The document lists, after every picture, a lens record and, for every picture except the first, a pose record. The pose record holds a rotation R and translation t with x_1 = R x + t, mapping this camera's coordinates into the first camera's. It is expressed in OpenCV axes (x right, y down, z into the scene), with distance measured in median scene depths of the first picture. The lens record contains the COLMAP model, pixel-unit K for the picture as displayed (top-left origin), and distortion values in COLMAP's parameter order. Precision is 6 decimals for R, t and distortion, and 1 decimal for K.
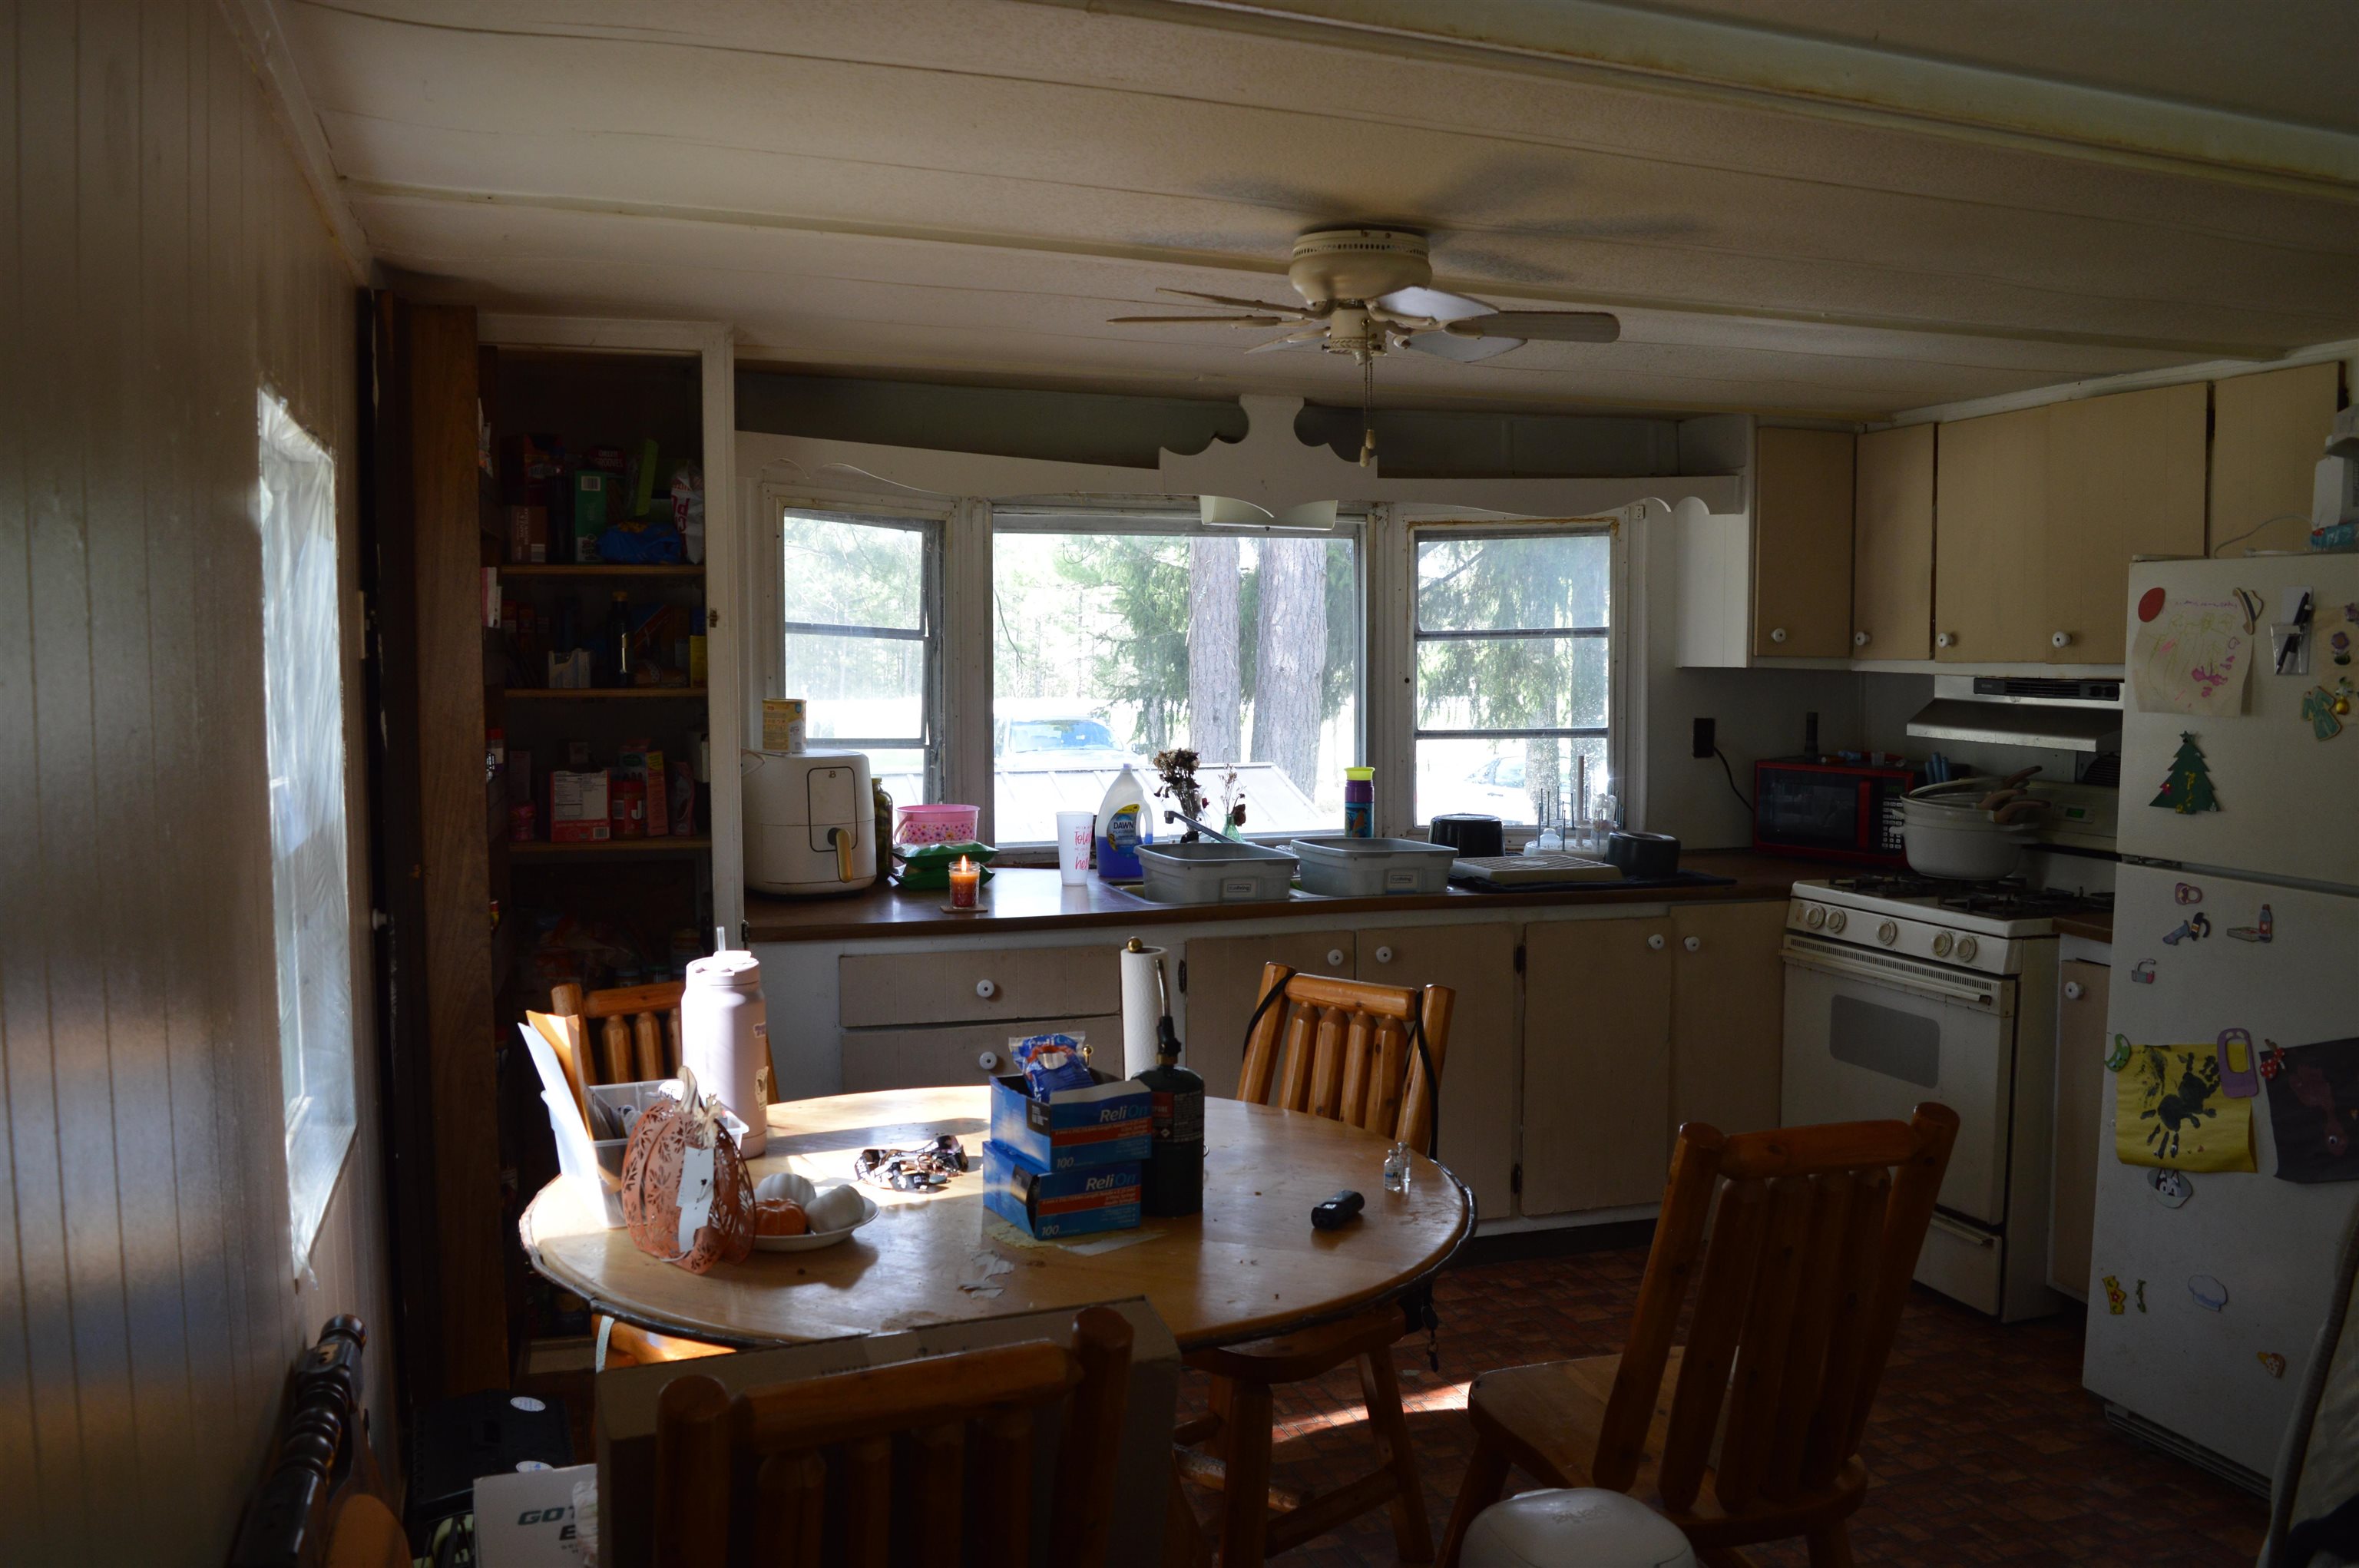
lens RADIAL K [[1847.2, 0, 1184.1], [0, 1847.2, 783.4], [0, 0, 1]] dist [-0.093653, 0.004575]
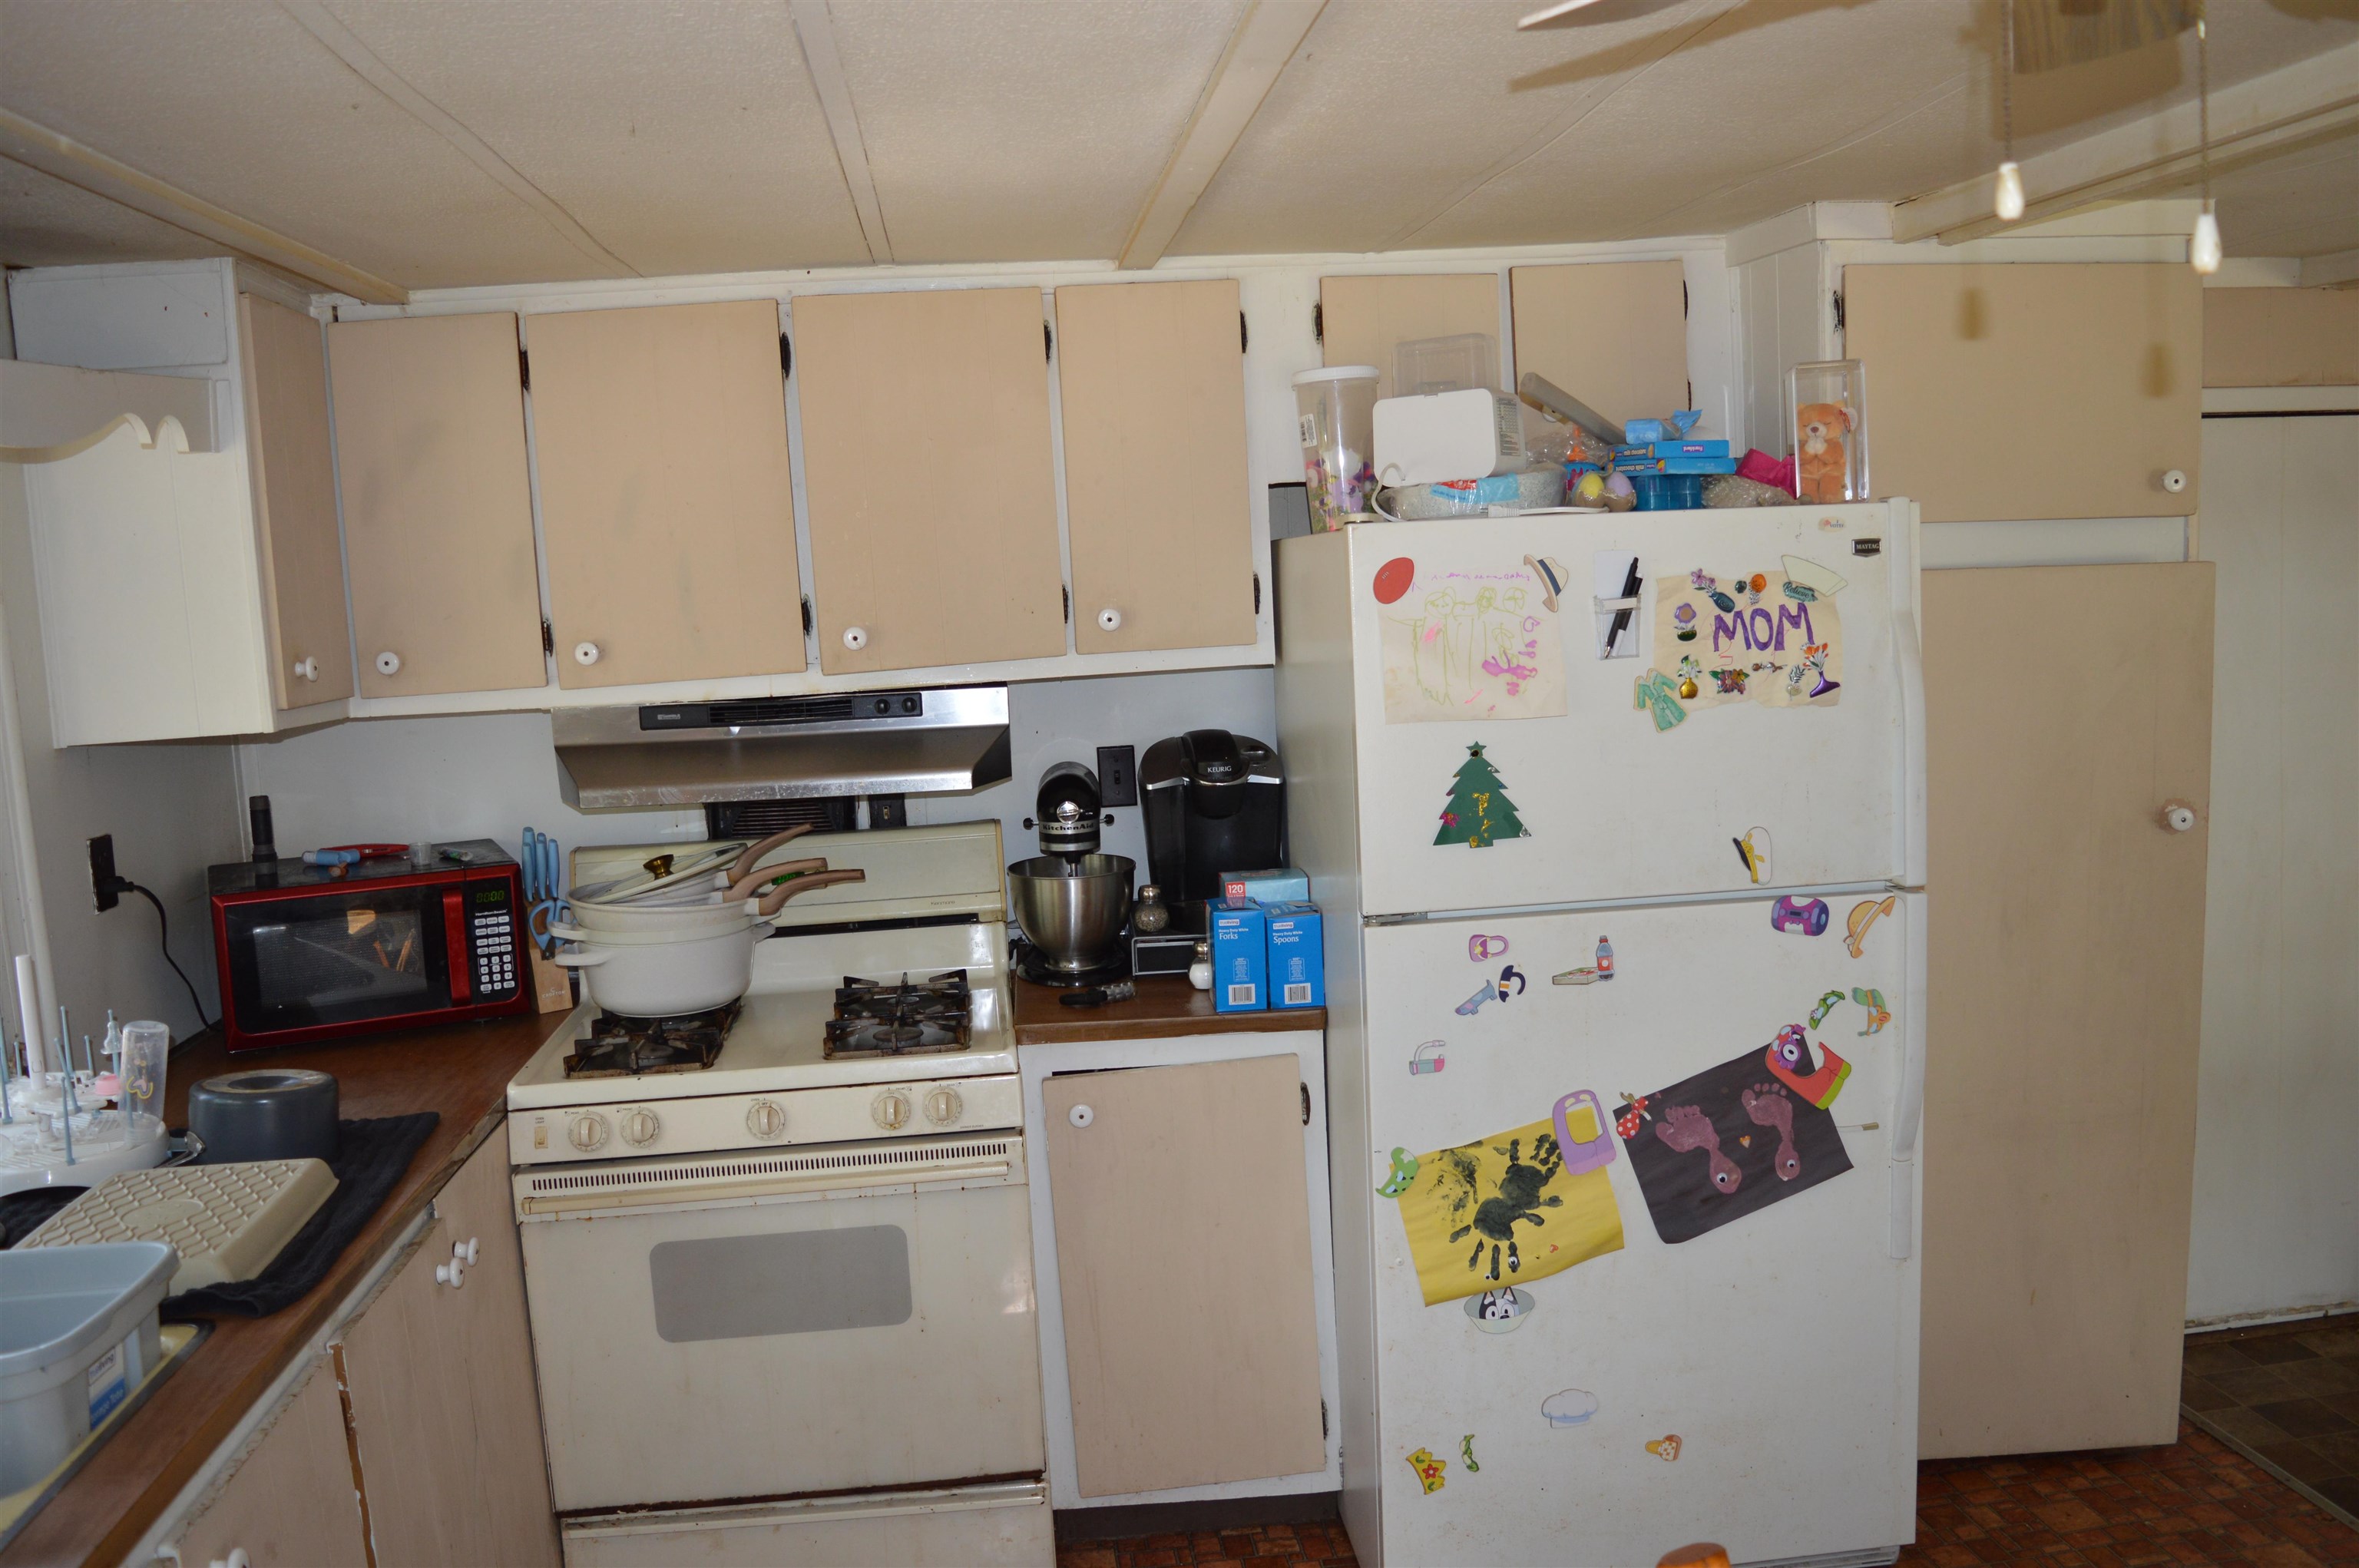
lens RADIAL K [[1847.2, 0, 1179.2], [0, 1847.2, 781.8], [0, 0, 1]] dist [-0.093653, 0.004575]
pose [[0.228996, -0.133623, 0.964212, -0.238795], [0.122994, 0.986567, 0.107511, -0.112974], [-0.965626, 0.093972, 0.242355, 0.930675]]
